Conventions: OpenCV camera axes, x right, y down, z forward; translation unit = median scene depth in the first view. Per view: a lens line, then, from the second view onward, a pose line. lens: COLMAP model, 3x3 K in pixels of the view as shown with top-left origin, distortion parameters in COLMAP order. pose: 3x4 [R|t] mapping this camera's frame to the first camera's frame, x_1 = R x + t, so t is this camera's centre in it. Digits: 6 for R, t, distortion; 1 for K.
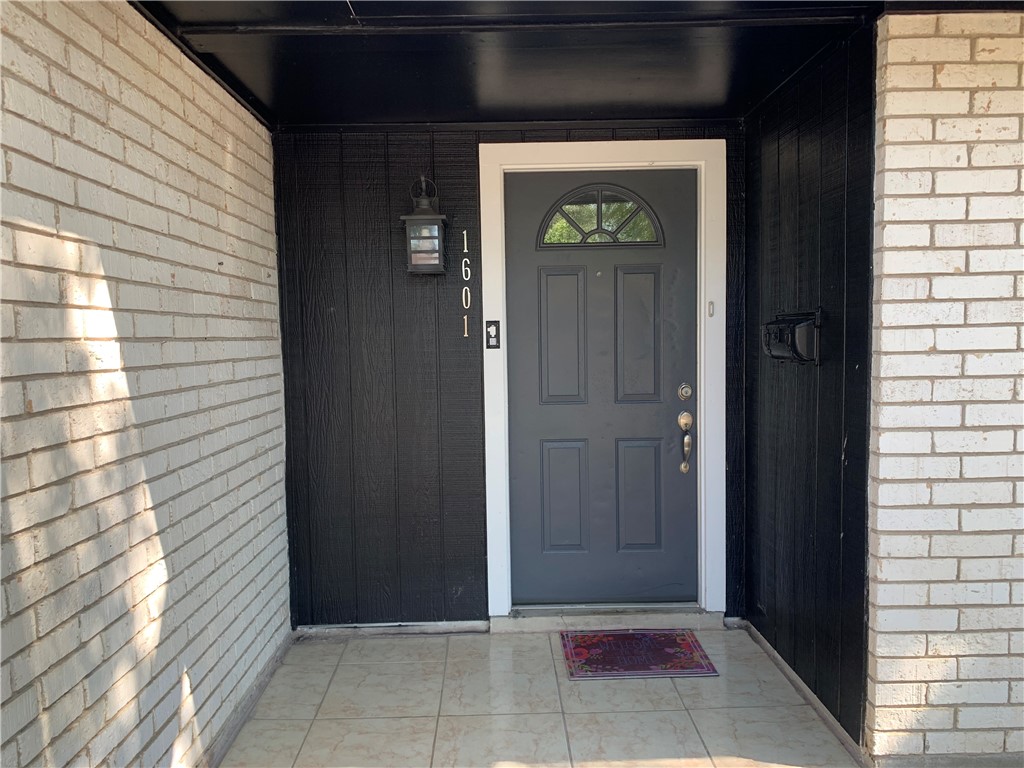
lens RADIAL K [[780.5, 0, 511.9], [0, 780.5, 386.0], [0, 0, 1]] dist [0.051114, -0.072302]
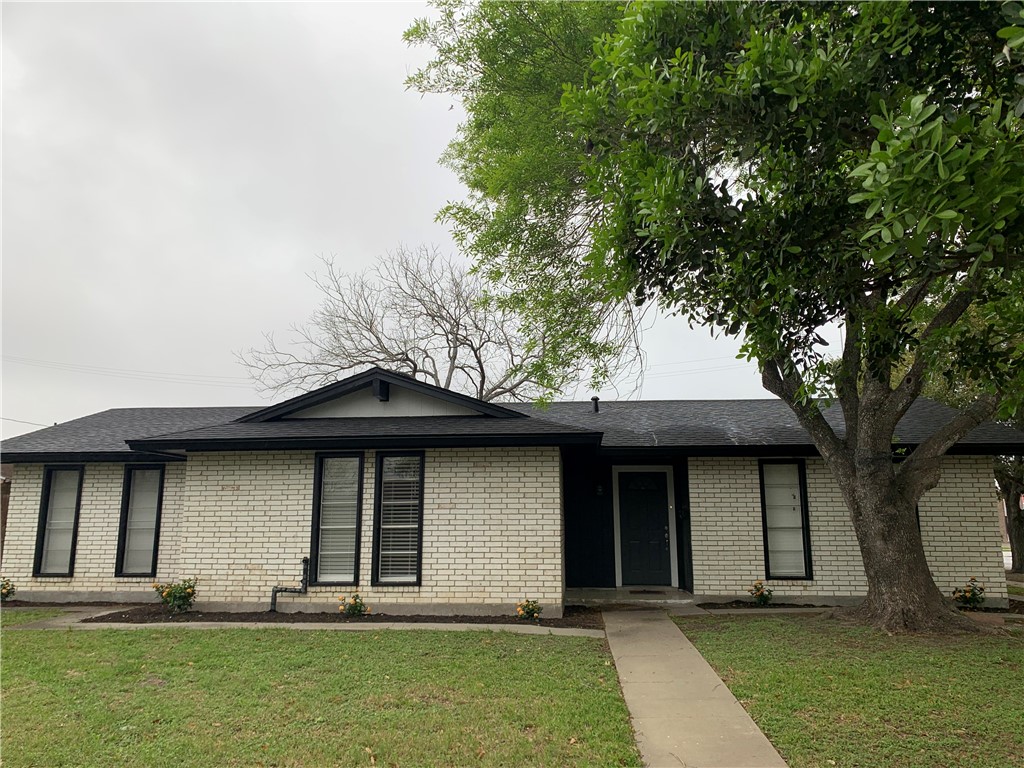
lens RADIAL K [[780.5, 0, 519.2], [0, 780.5, 374.7], [0, 0, 1]] dist [0.051114, -0.072302]
pose [[0.995641, -0.004821, -0.093141, -0.174752], [-0.018536, 0.968512, -0.248276, 0.313576], [0.091405, 0.248920, 0.964201, -3.824605]]
